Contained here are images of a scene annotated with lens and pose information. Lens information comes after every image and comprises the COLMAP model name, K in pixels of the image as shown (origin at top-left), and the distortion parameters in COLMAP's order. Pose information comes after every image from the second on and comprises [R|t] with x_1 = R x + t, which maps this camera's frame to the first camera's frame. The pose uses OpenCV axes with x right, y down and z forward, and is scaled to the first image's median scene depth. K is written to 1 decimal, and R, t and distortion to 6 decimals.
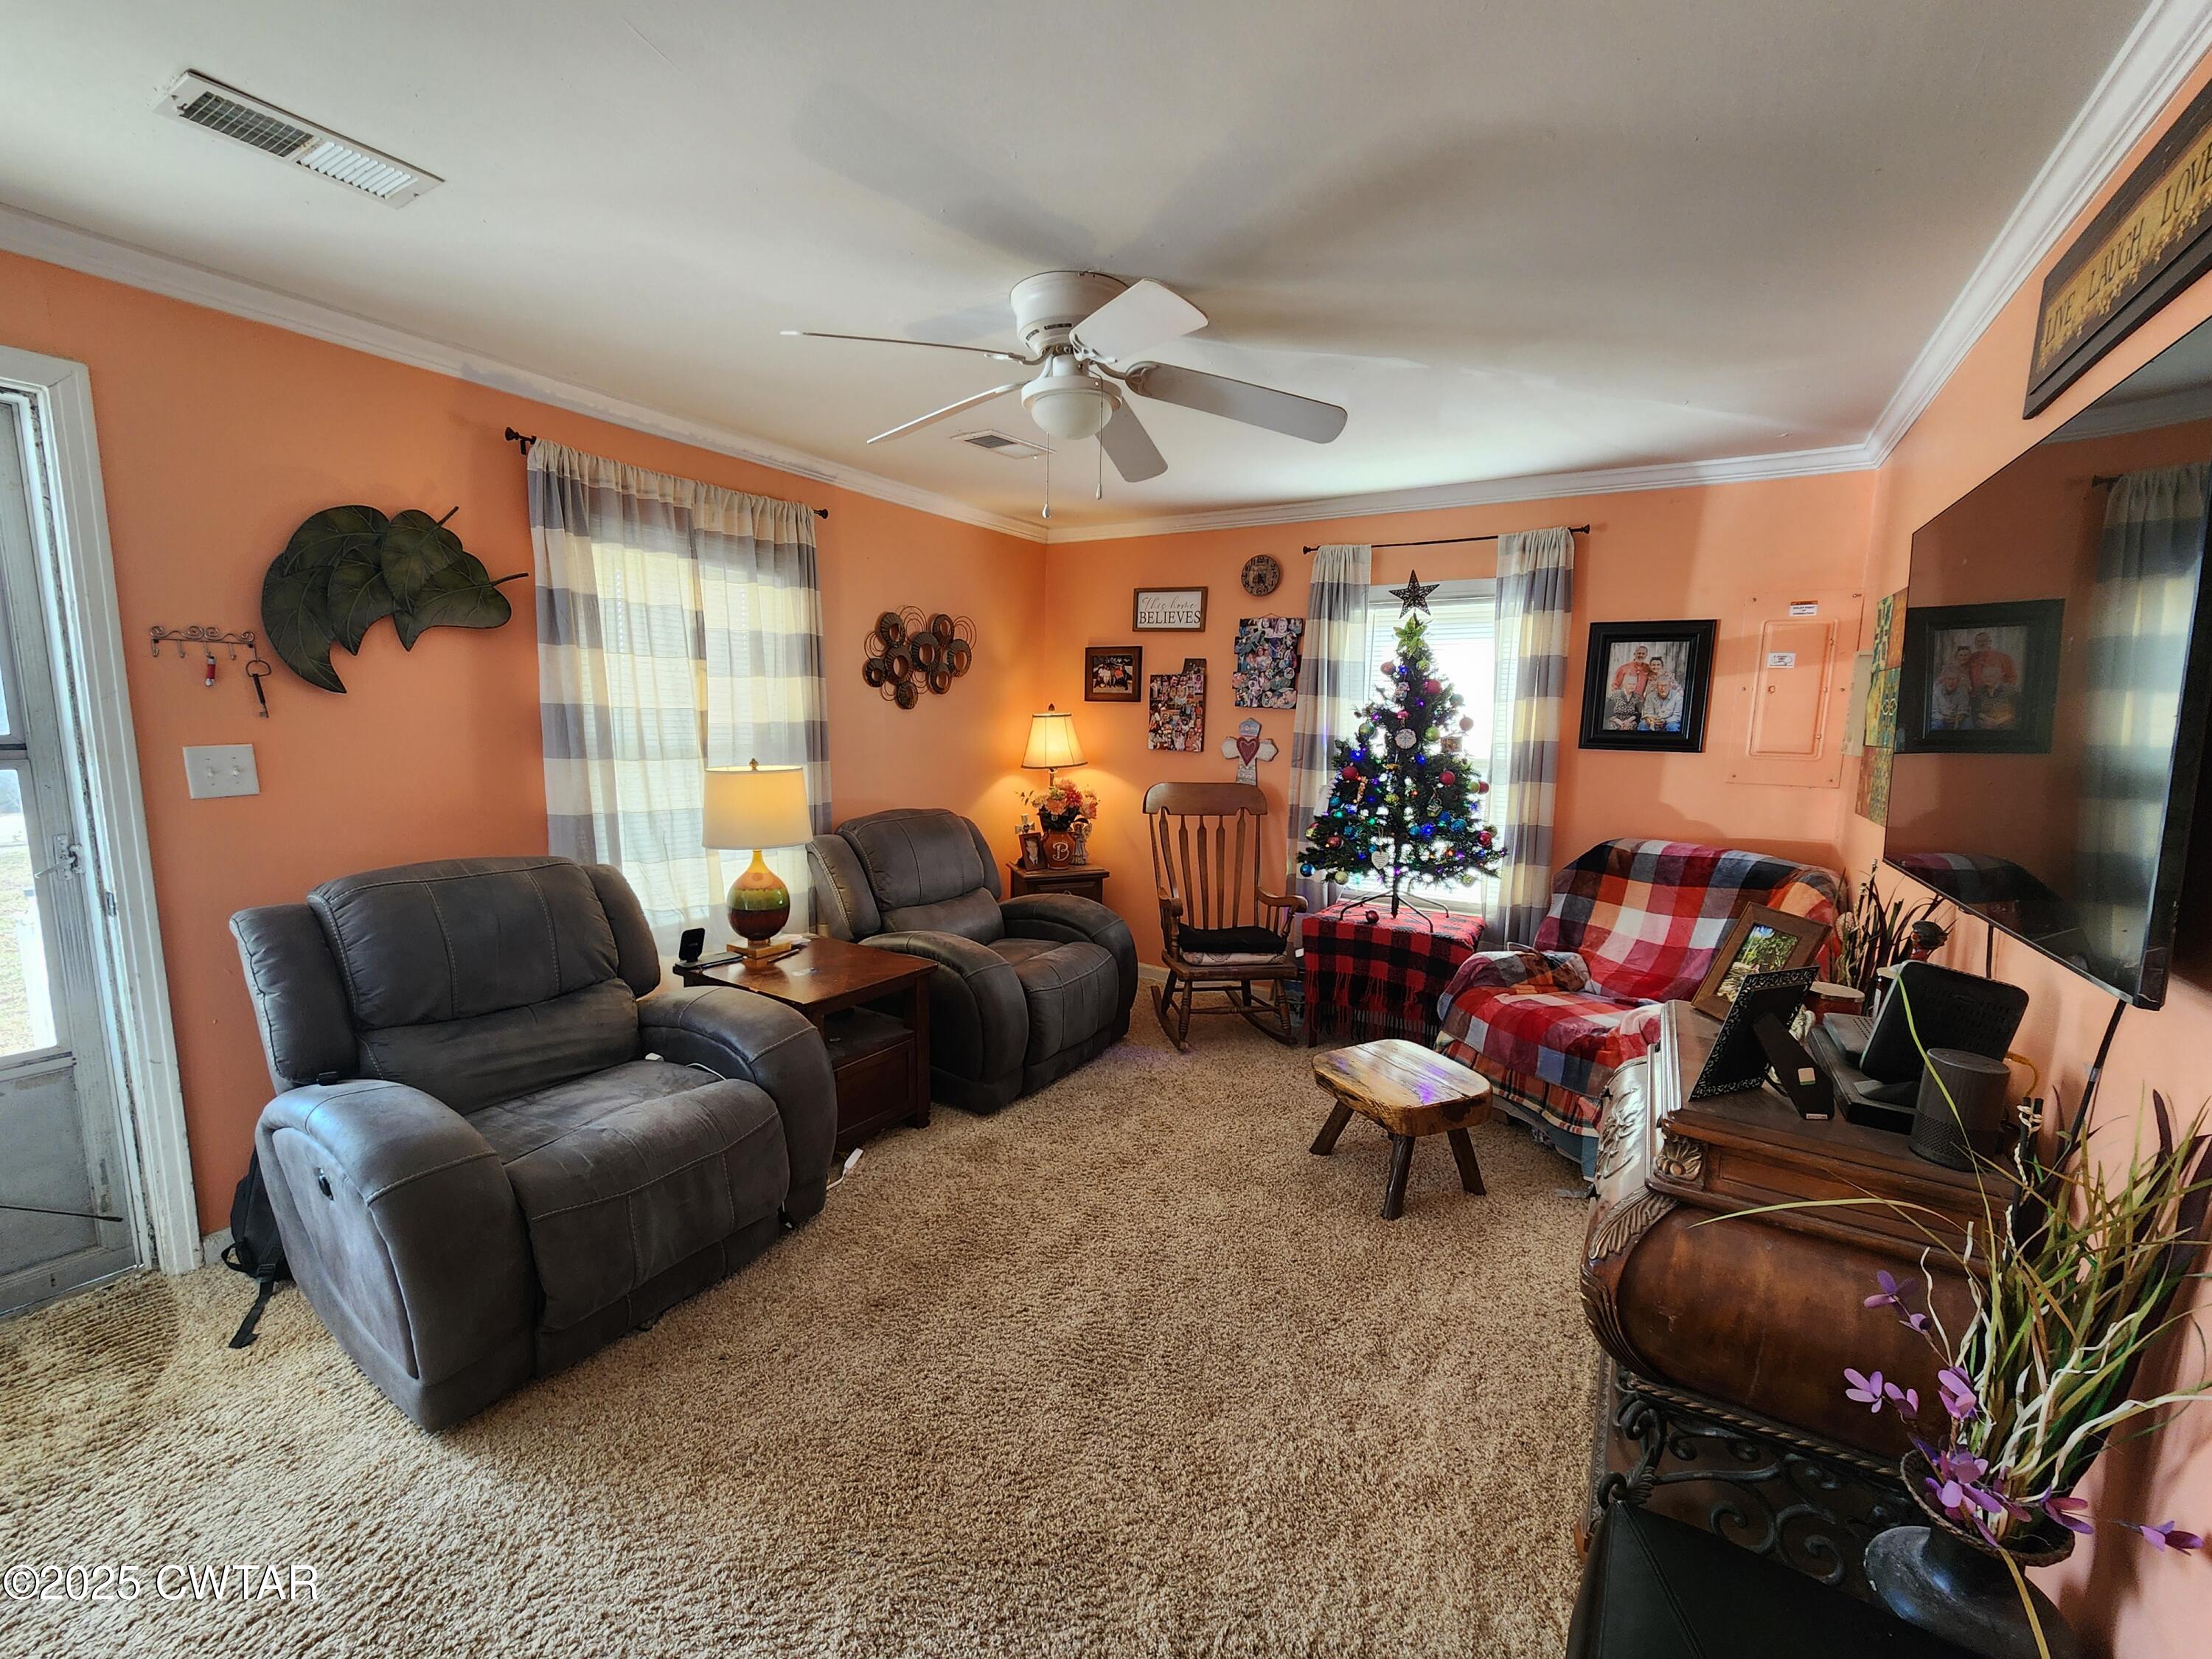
lens RADIAL K [[899.8, 0, 1106.7], [0, 899.8, 833.3], [0, 0, 1]] dist [-0.003915, -0.000525]
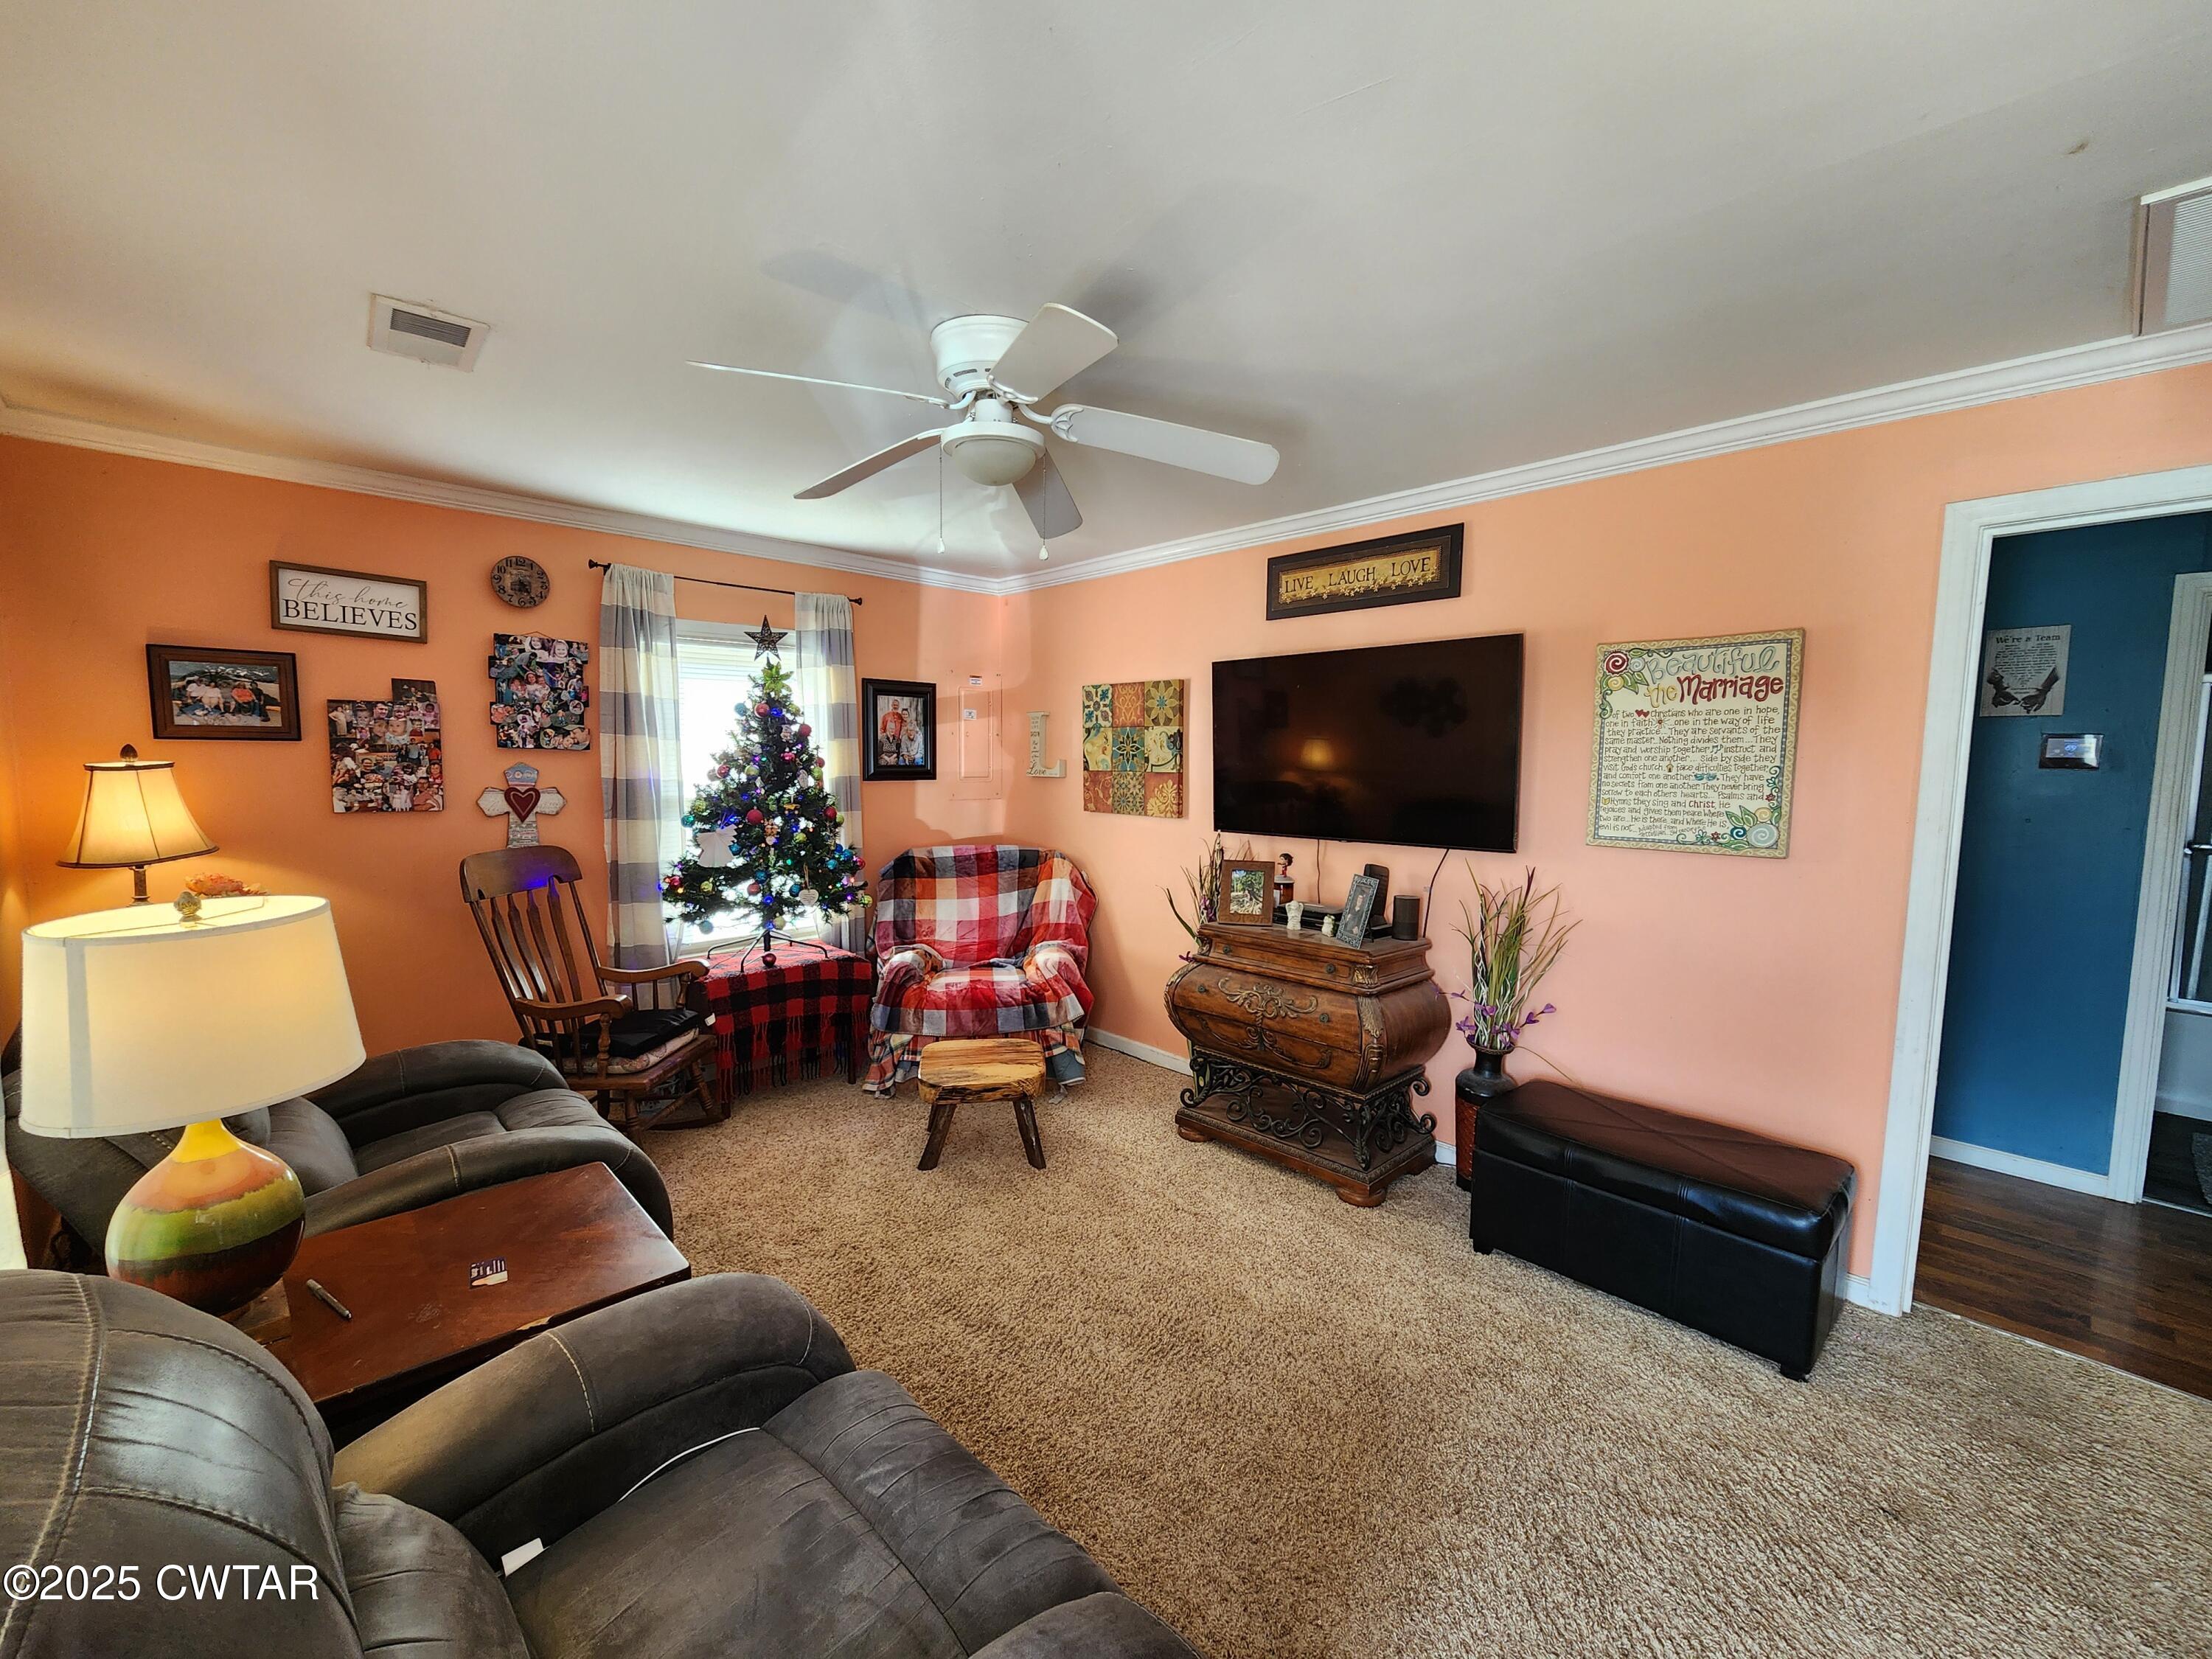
lens RADIAL K [[899.8, 0, 1104.9], [0, 899.8, 825.9], [0, 0, 1]] dist [-0.003915, -0.000525]
pose [[0.252168, -0.092776, 0.963226, -0.556788], [0.128804, 0.989754, 0.061611, -0.066926], [-0.959073, 0.108531, 0.261534, 0.378658]]
